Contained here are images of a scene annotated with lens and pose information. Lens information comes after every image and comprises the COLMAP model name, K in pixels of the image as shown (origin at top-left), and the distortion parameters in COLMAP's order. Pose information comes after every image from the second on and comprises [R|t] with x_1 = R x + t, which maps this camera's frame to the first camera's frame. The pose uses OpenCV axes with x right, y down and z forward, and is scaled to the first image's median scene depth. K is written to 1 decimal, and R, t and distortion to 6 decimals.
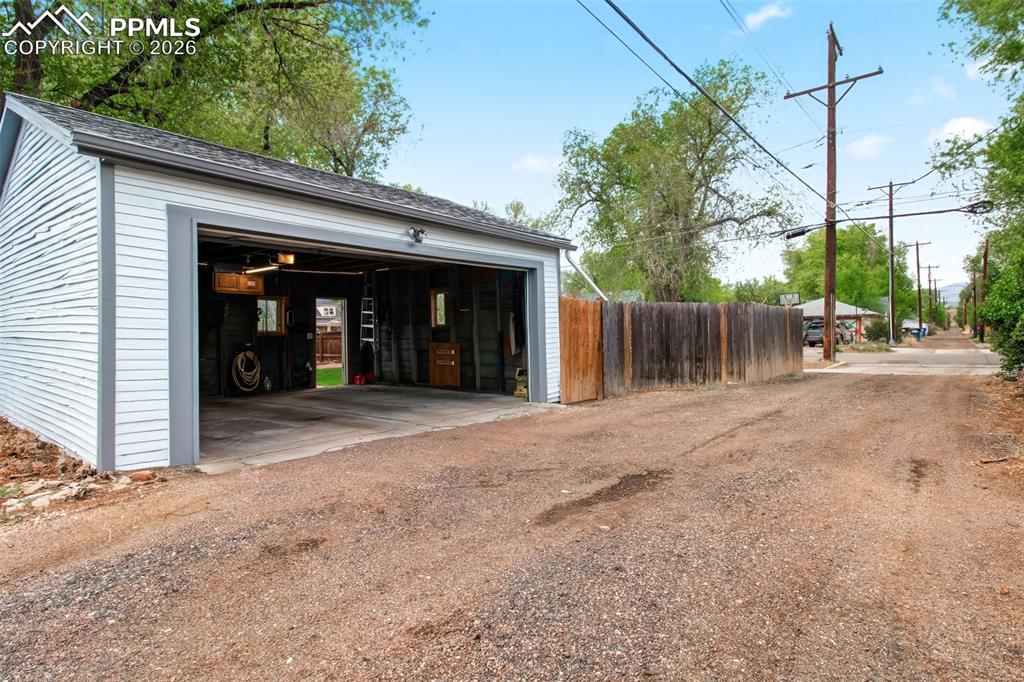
lens RADIAL K [[524.7, 0, 522.7], [0, 524.7, 337.6], [0, 0, 1]] dist [0.003110, -0.000471]
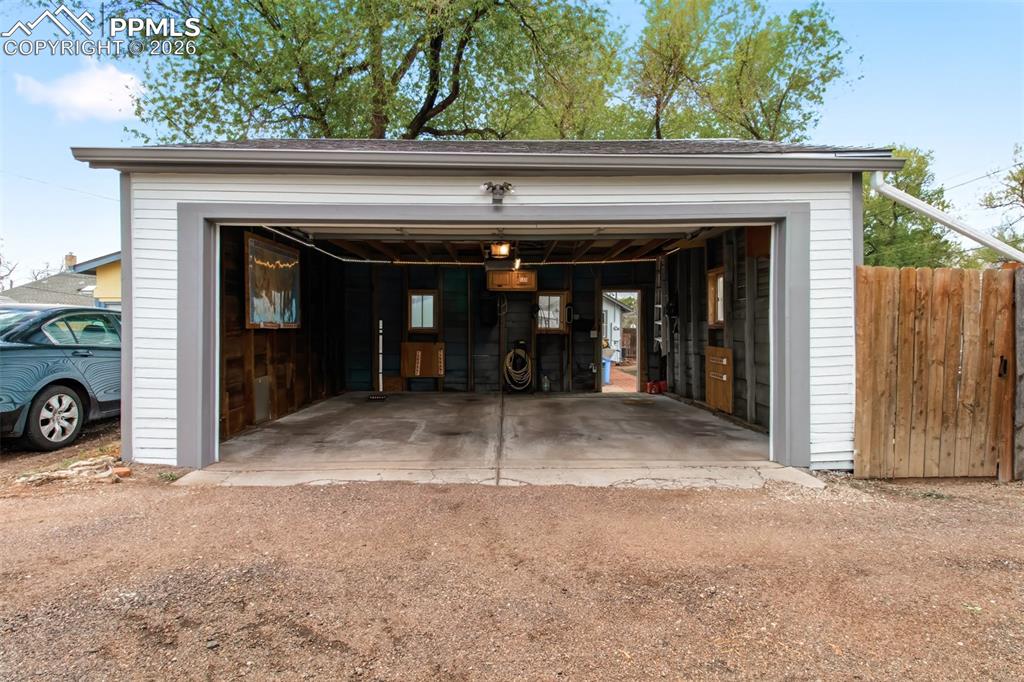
lens RADIAL K [[524.7, 0, 522.7], [0, 524.7, 337.6], [0, 0, 1]] dist [0.003110, -0.000471]
pose [[0.648618, 0.021737, -0.760804, 0.205012], [-0.014634, 0.999763, 0.016089, -0.010062], [0.760974, 0.000698, 0.648782, 0.343350]]
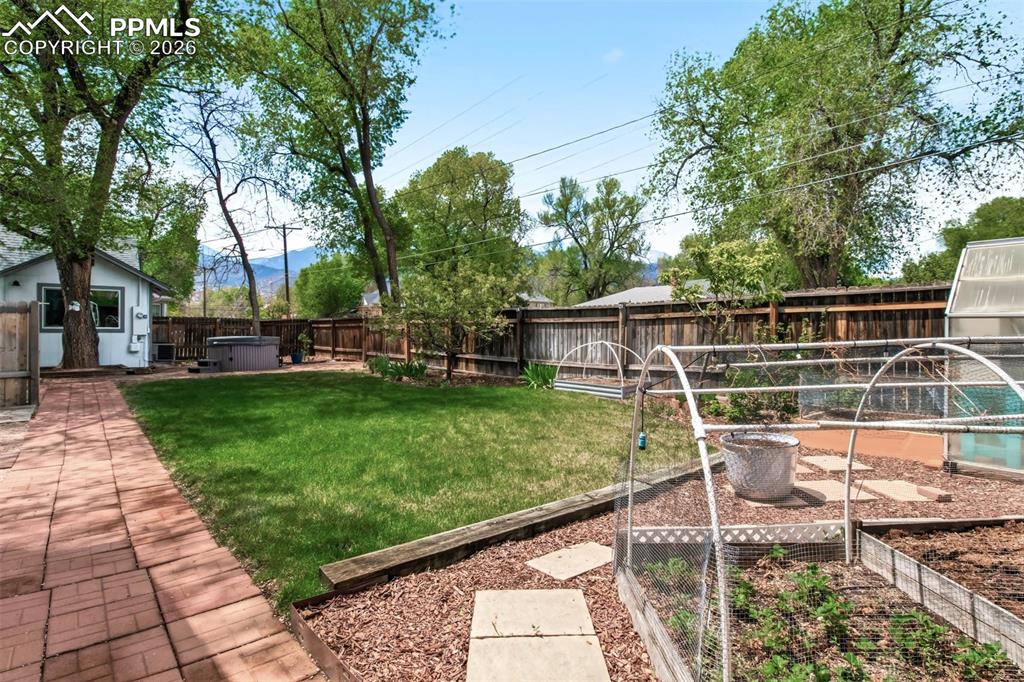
lens RADIAL K [[524.7, 0, 522.7], [0, 524.7, 337.6], [0, 0, 1]] dist [0.003110, -0.000471]
pose [[0.984077, 0.019805, -0.176634, 0.056260], [-0.016812, 0.999689, 0.018425, -0.003748], [0.176944, -0.015162, 0.984104, 0.918457]]
